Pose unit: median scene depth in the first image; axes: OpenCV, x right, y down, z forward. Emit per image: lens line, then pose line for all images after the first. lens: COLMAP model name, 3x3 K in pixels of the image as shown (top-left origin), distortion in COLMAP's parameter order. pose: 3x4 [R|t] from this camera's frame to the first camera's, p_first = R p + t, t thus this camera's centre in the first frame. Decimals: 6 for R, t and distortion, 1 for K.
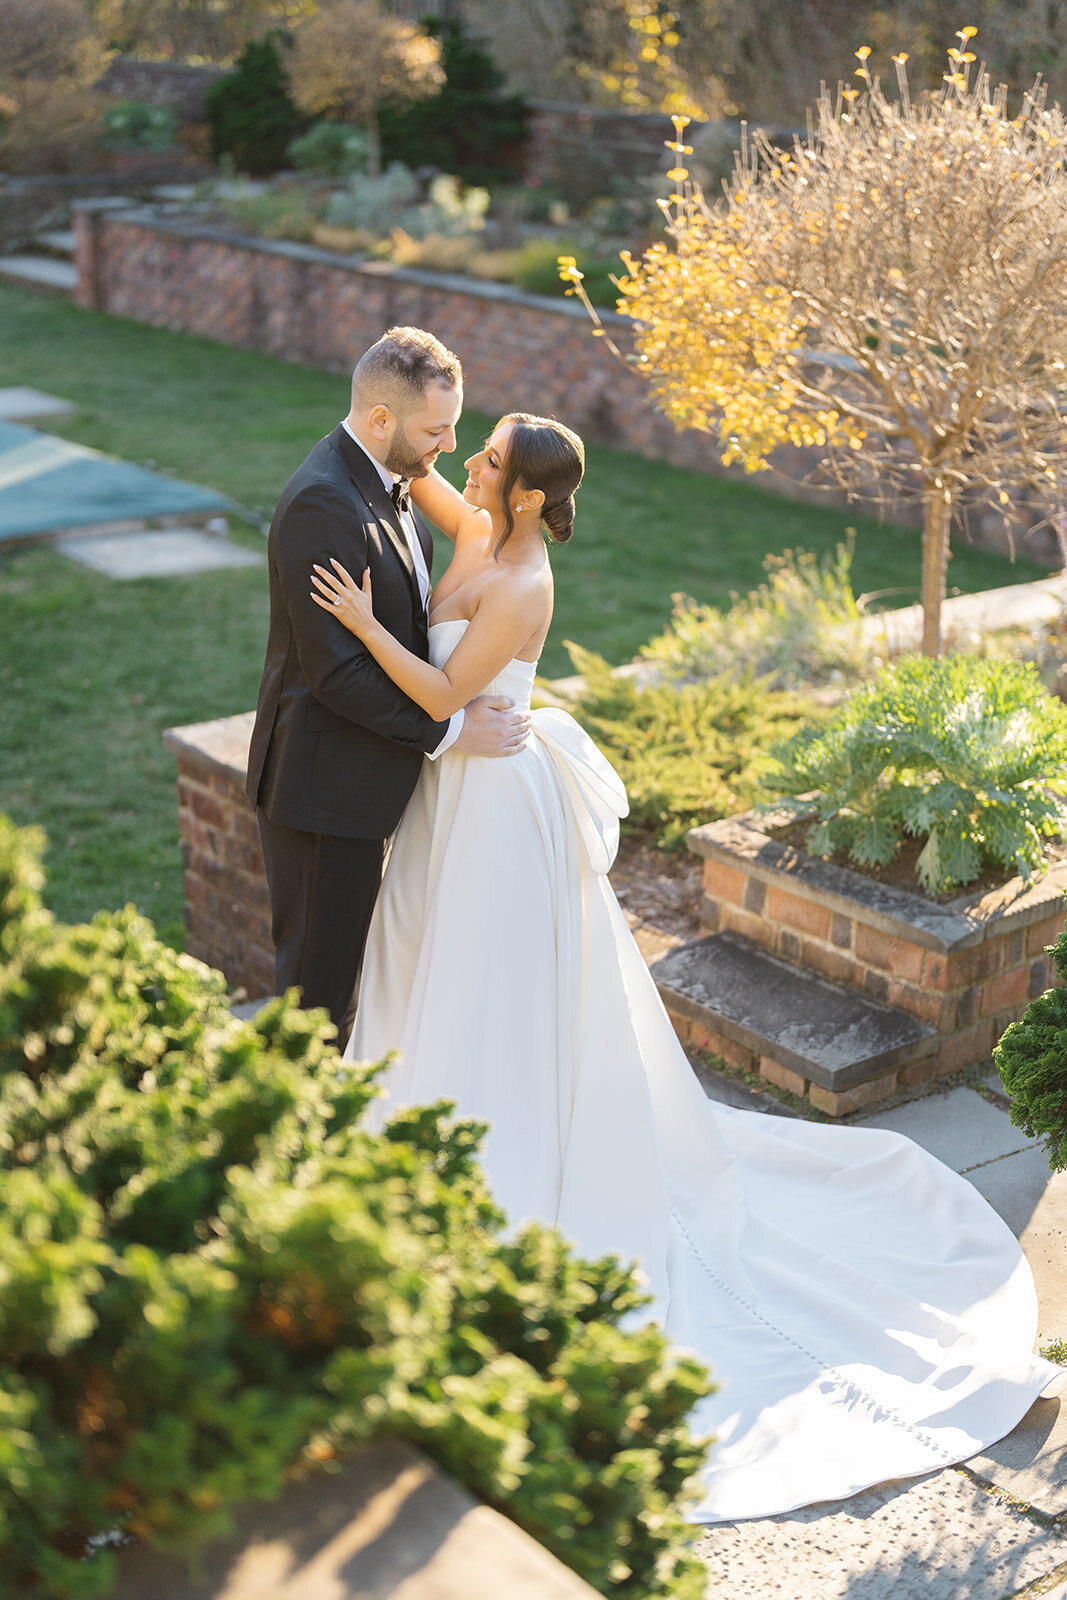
lens RADIAL K [[2317.5, 0, 533.6], [0, 2317.5, 842.3], [0, 0, 1]] dist [-0.005021, 0.046756]
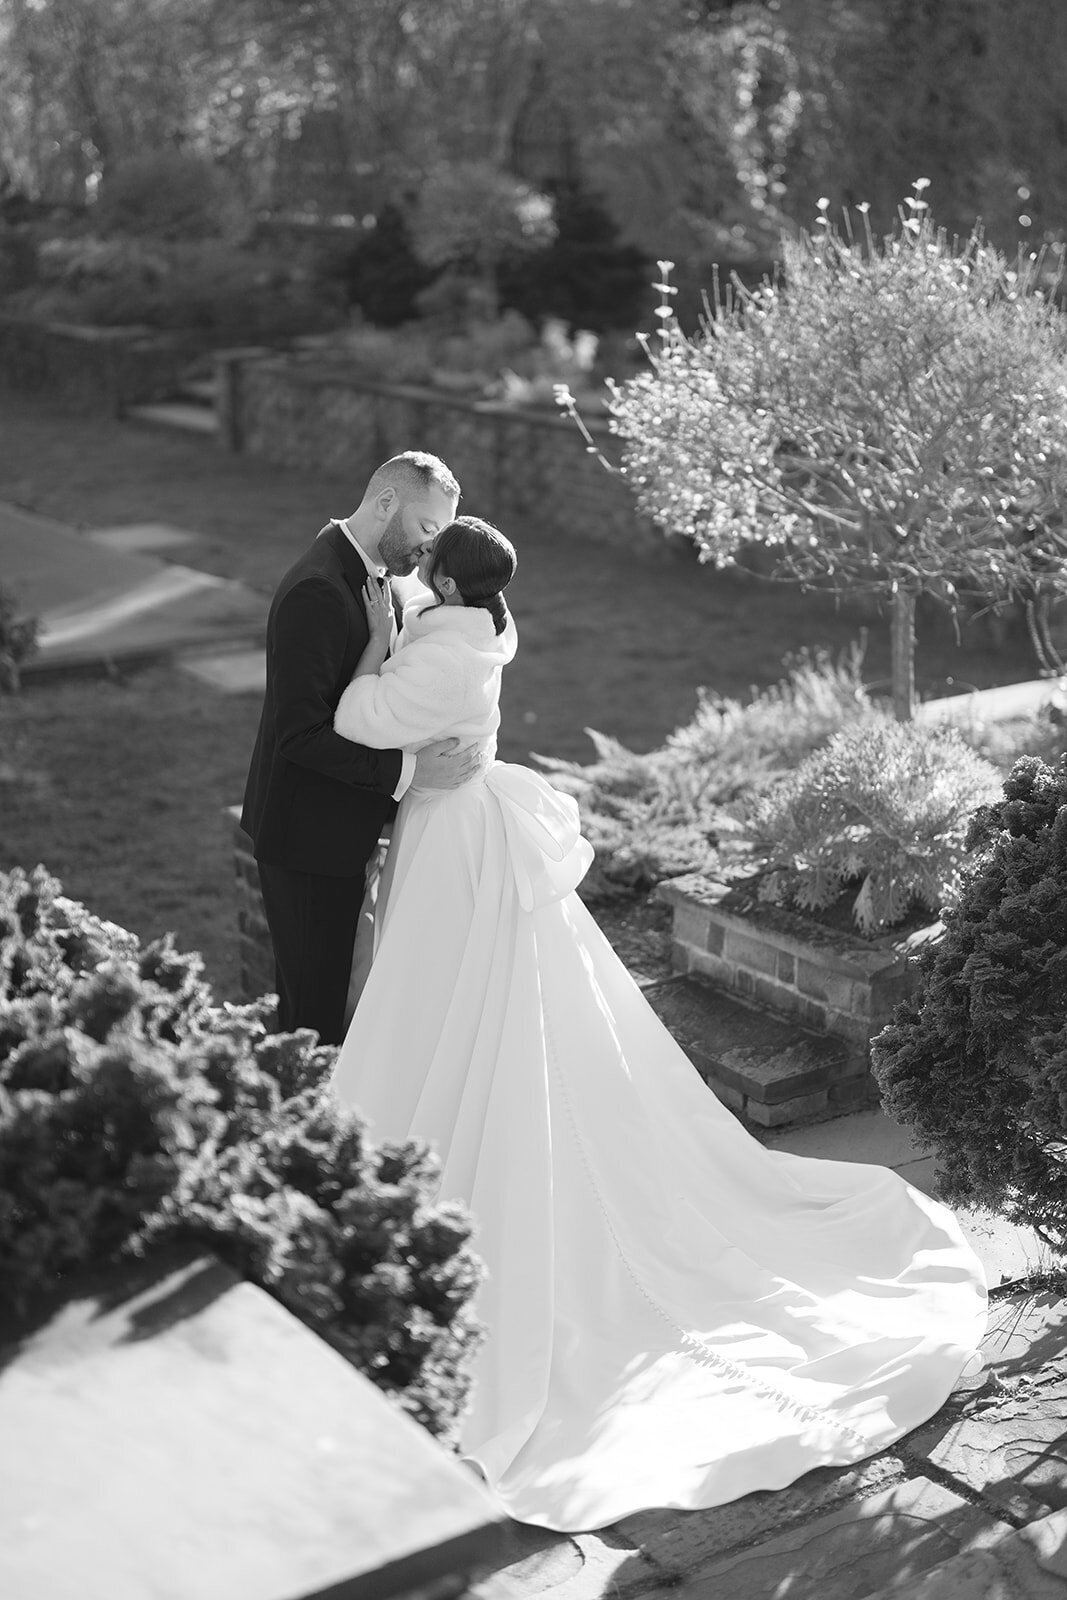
lens RADIAL K [[2304.1, 0, 535.6], [0, 2304.1, 778.0], [0, 0, 1]] dist [-0.017761, 0.079950]
pose [[0.997632, -0.007816, -0.068331, 0.078515], [0.001999, 0.996397, -0.084783, 0.036476], [0.068748, 0.084445, 0.994054, -0.110532]]
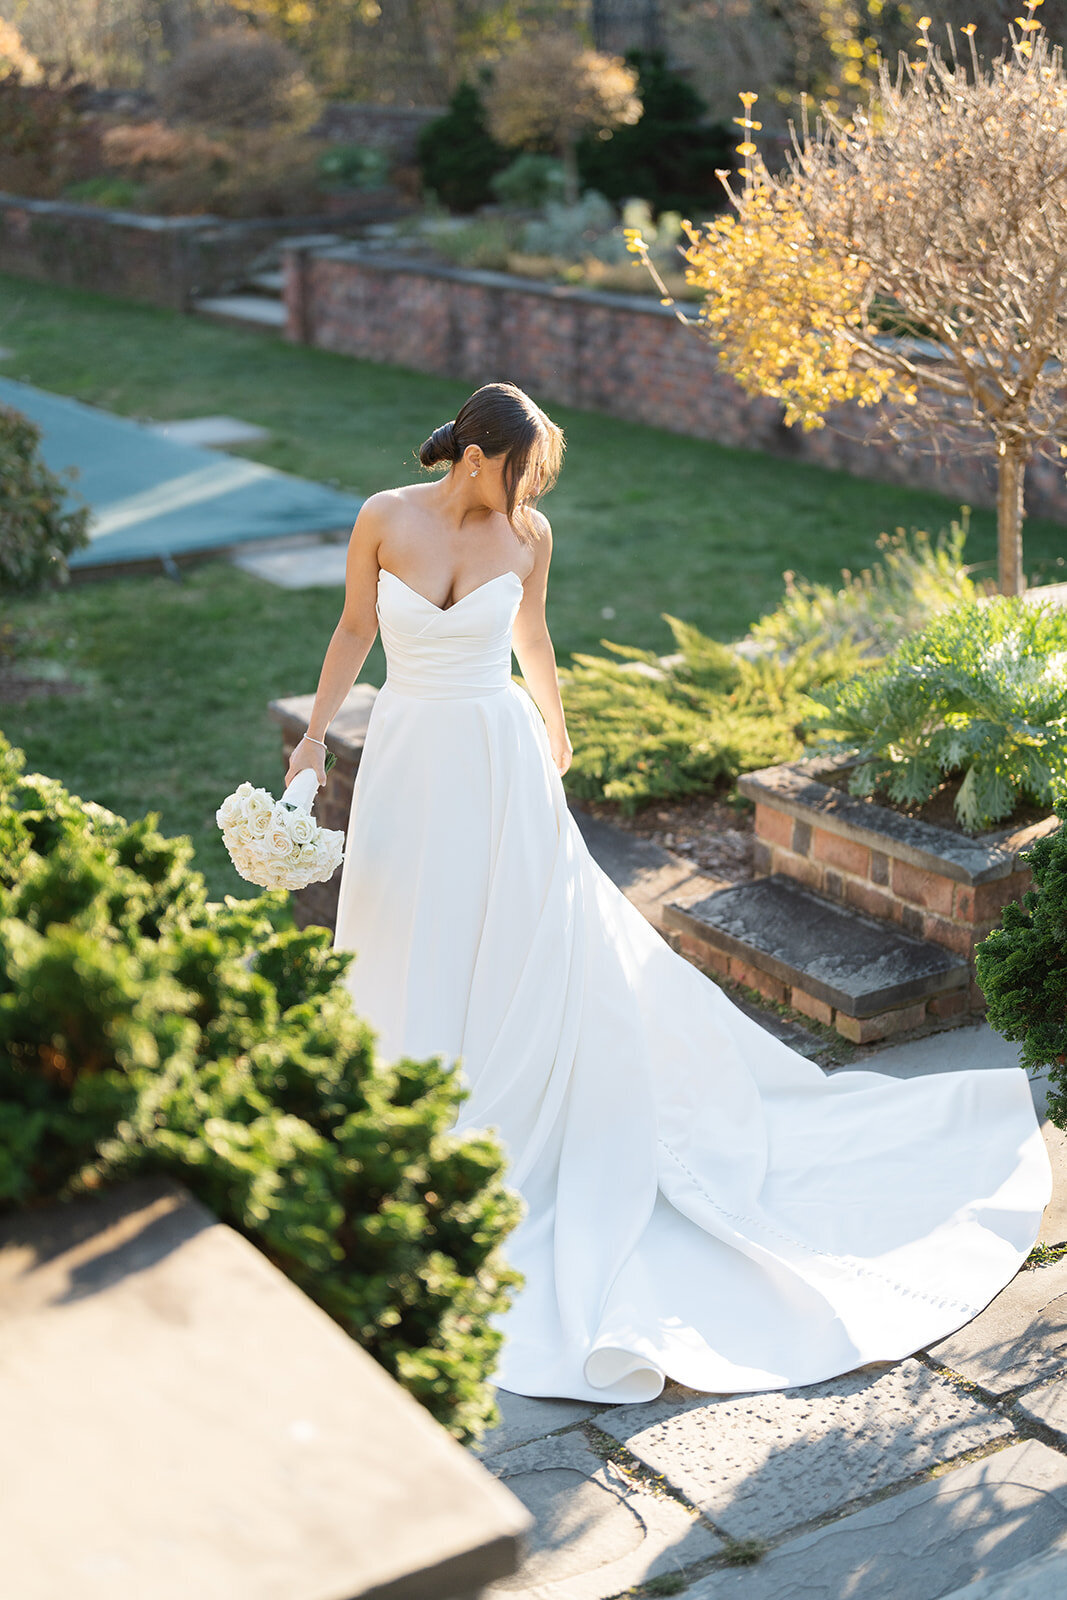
lens RADIAL K [[2346.5, 0, 533.5], [0, 2346.5, 800.0], [0, 0, 1]] dist [-0.020868, 0.117439]
pose [[0.994257, -0.005894, -0.106859, 0.081440], [0.001766, 0.999250, -0.038683, 0.042329], [0.107007, 0.038272, 0.993521, -0.033384]]
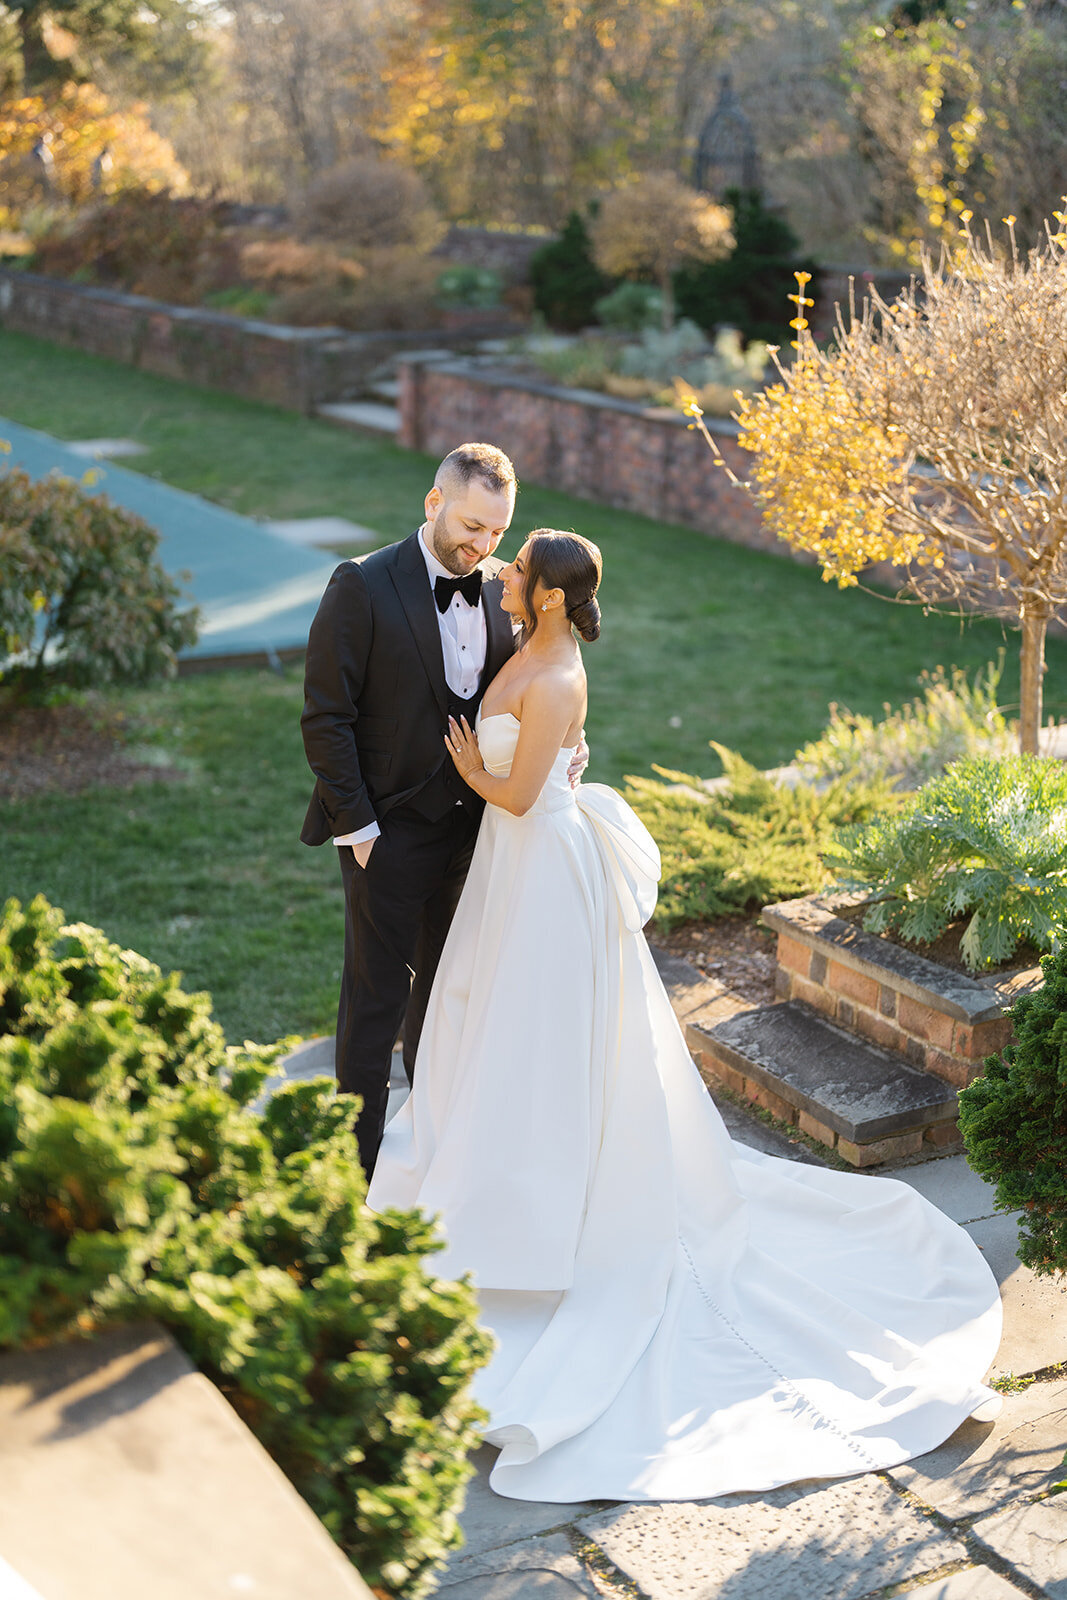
lens RADIAL K [[2198.6, 0, 533.5], [0, 2198.6, 800.0], [0, 0, 1]] dist [-0.019408, 0.082068]
pose [[0.988458, 0.031550, -0.148171, 0.104638], [-0.041988, 0.996811, -0.067855, 0.018536], [0.145558, 0.073293, 0.986631, -0.047339]]
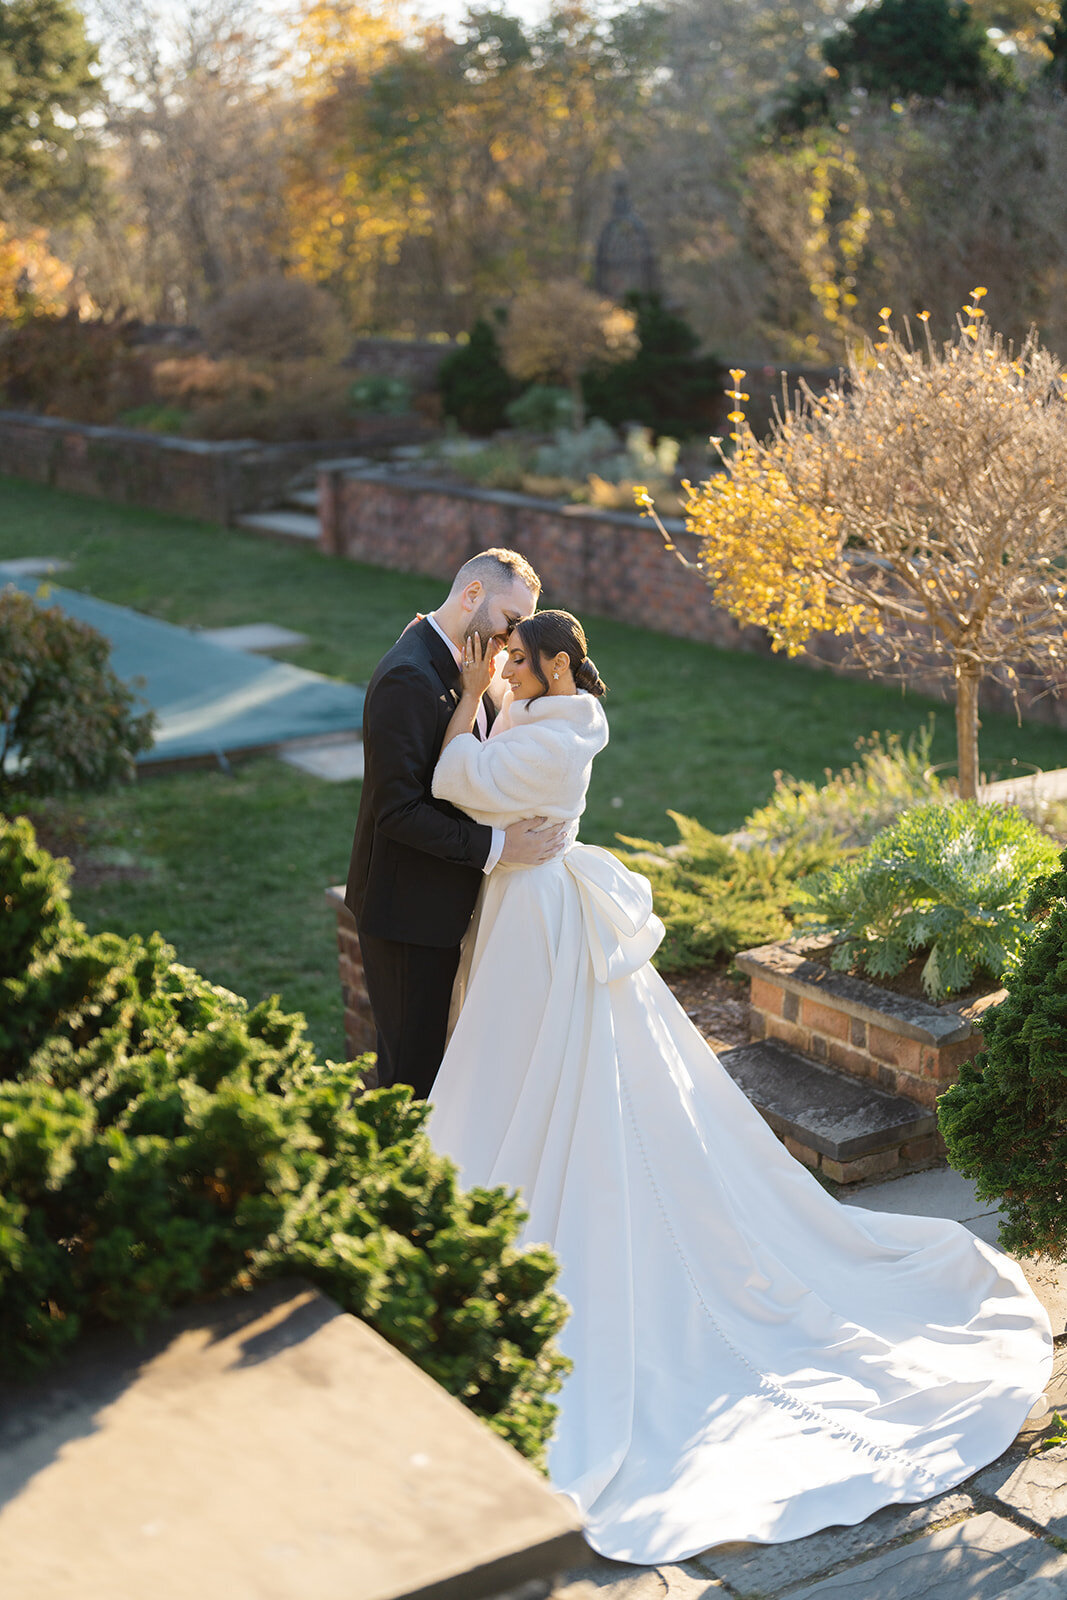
lens RADIAL K [[2198.6, 0, 533.5], [0, 2198.6, 800.0], [0, 0, 1]] dist [-0.019408, 0.082068]
pose [[0.993758, -0.019556, -0.109831, 0.082849], [0.006951, 0.993456, -0.114000, 0.041624], [0.111342, 0.112525, 0.987391, -0.124510]]
